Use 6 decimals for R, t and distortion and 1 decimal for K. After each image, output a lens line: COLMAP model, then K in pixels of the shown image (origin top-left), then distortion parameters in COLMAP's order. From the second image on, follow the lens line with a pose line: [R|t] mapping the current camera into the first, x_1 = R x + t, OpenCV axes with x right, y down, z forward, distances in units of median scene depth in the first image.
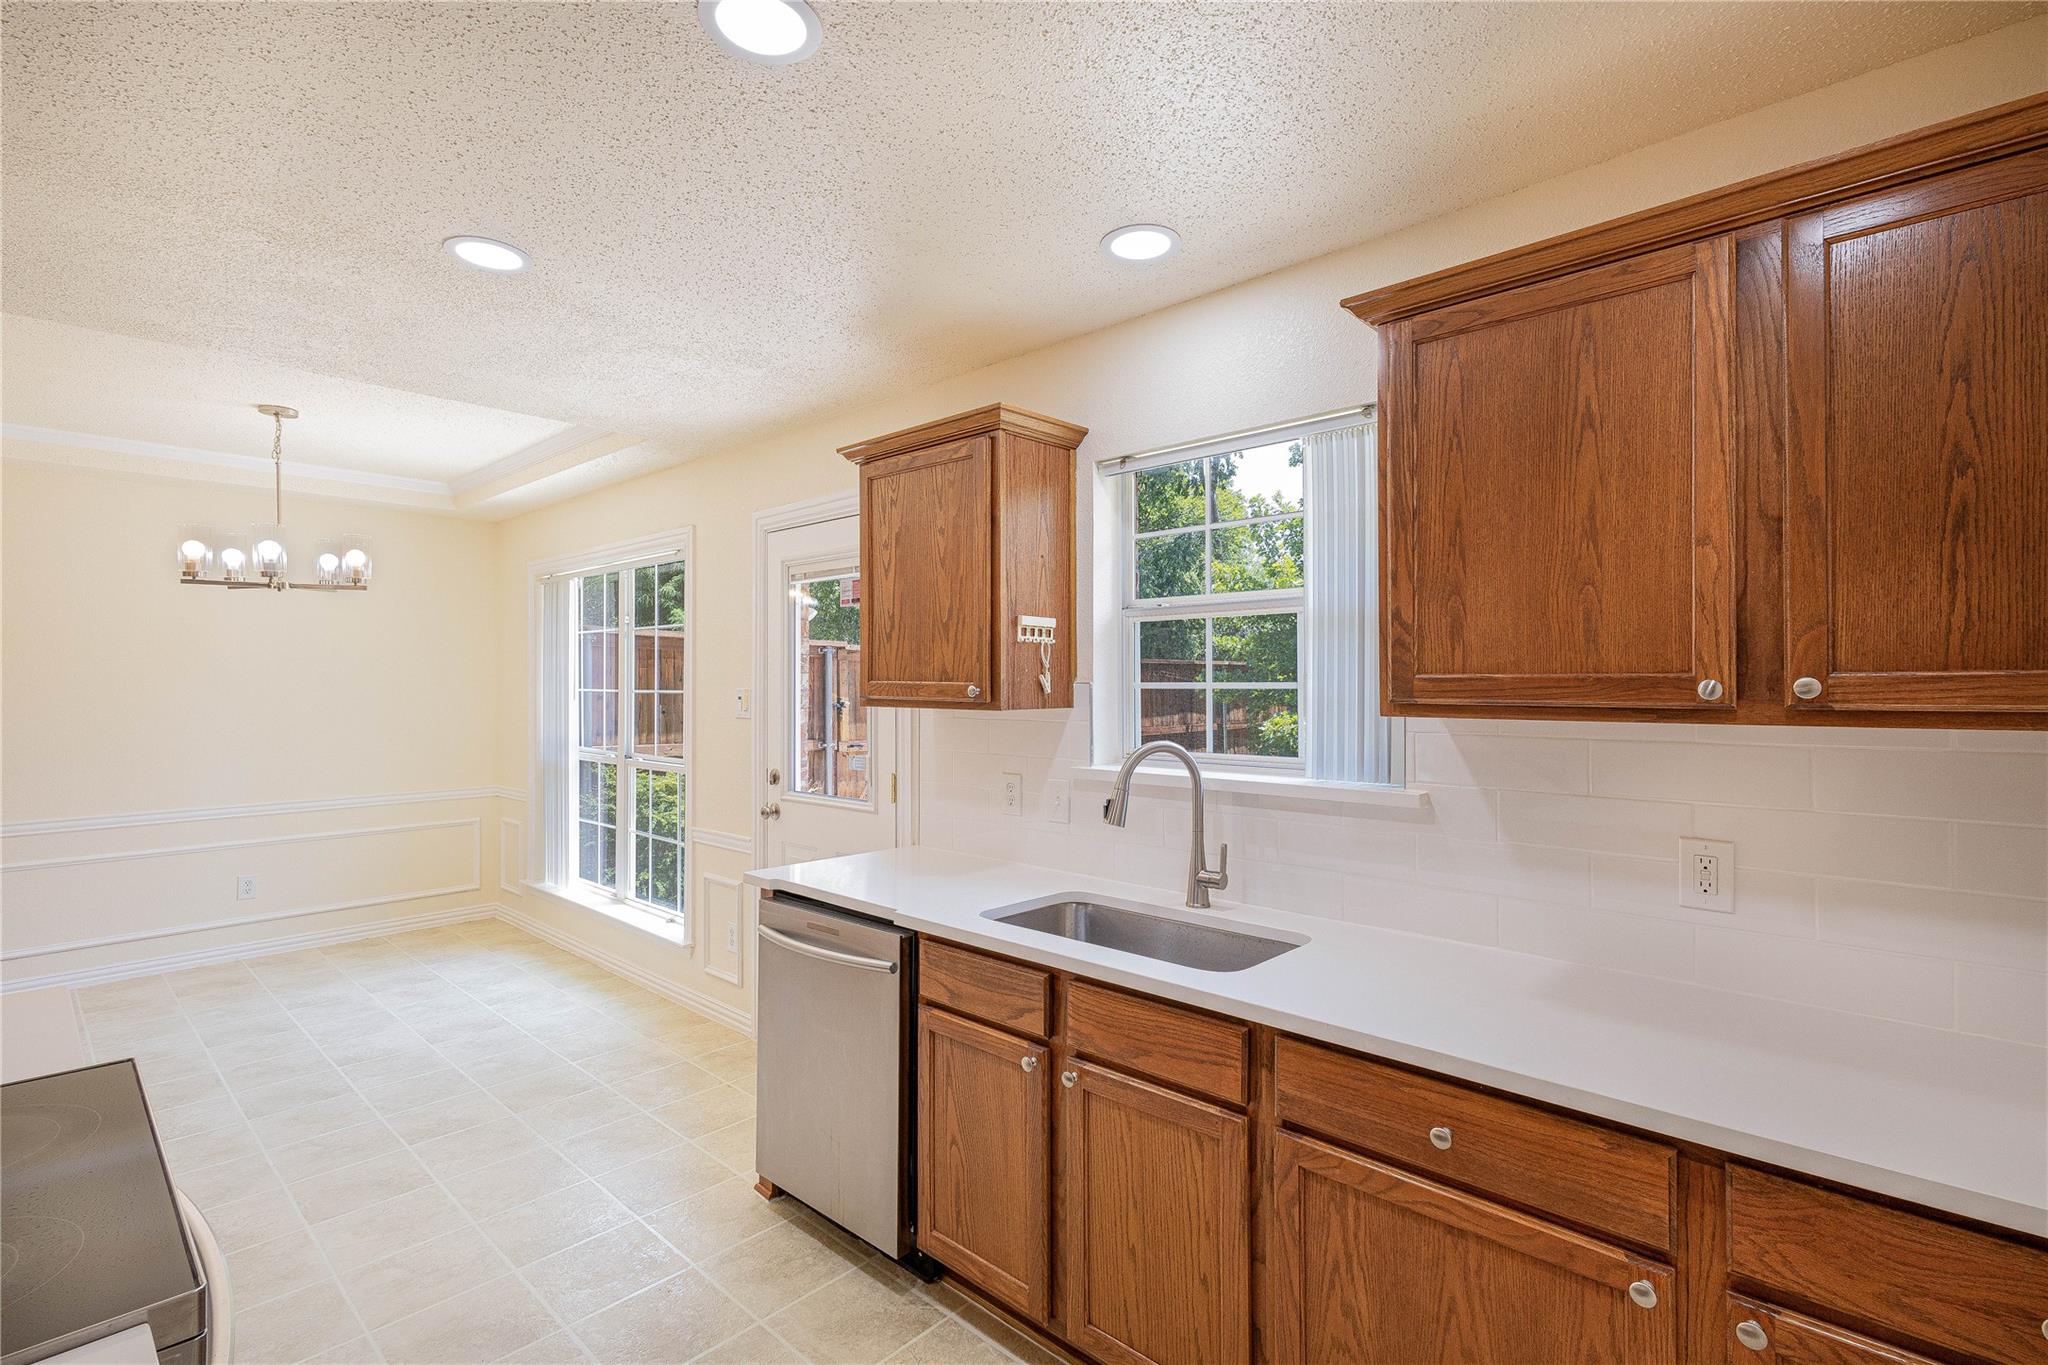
lens RADIAL K [[952.0, 0, 1036.3], [0, 952.0, 679.9], [0, 0, 1]] dist [0.012212, -0.000602]
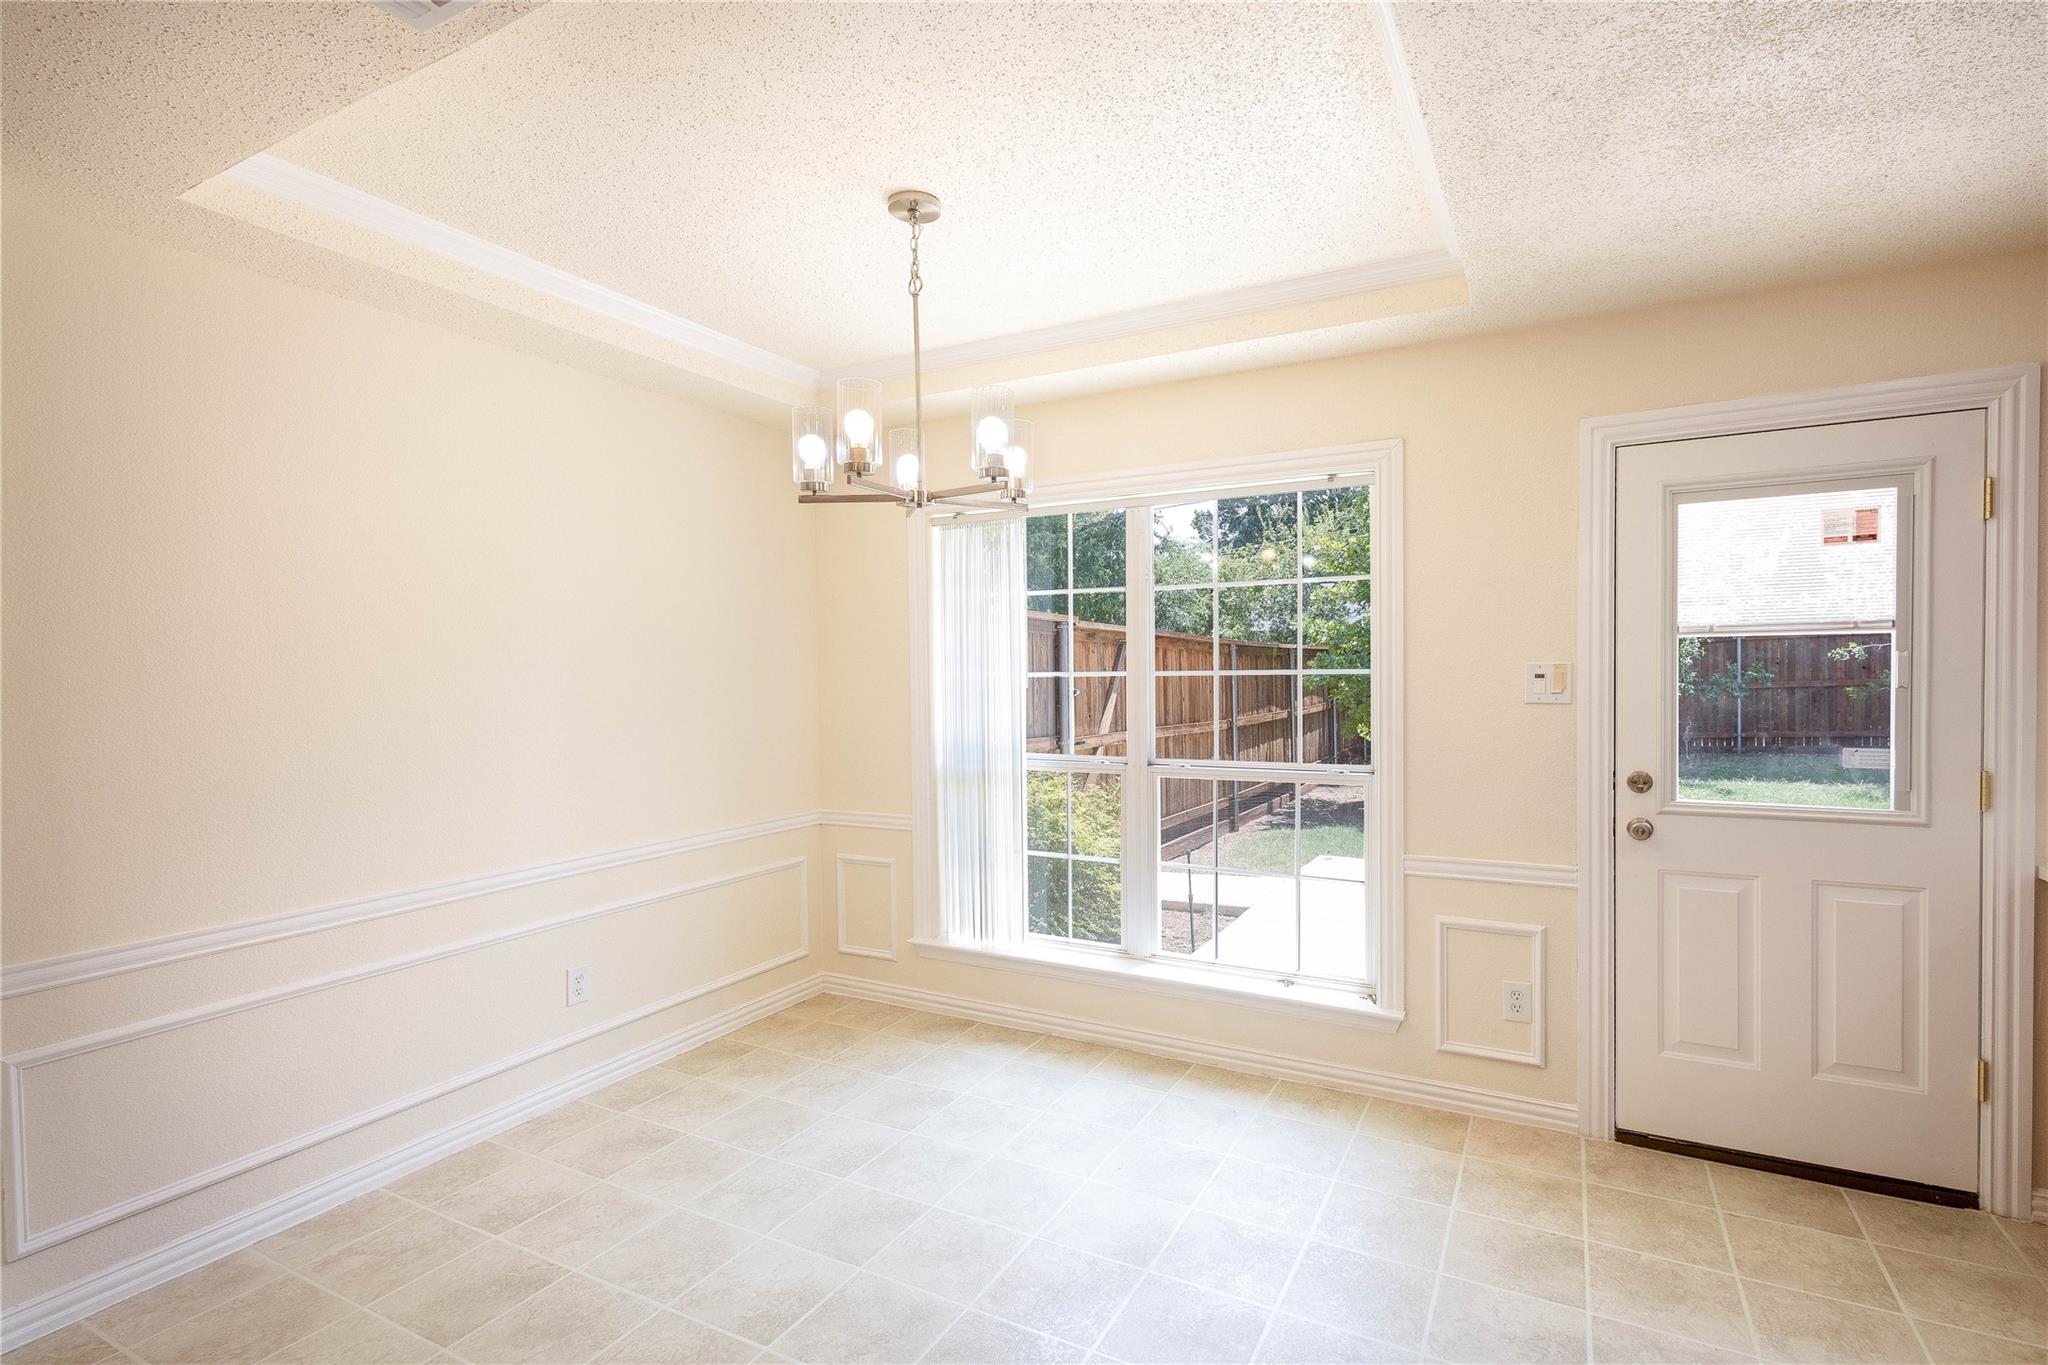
lens RADIAL K [[952.0, 0, 1026.7], [0, 952.0, 702.7], [0, 0, 1]] dist [0.012212, -0.000602]
pose [[0.965505, -0.015785, 0.259906, -0.734150], [0.008446, 0.999534, 0.029330, 0.012167], [-0.260248, -0.026123, 0.965188, 0.329584]]
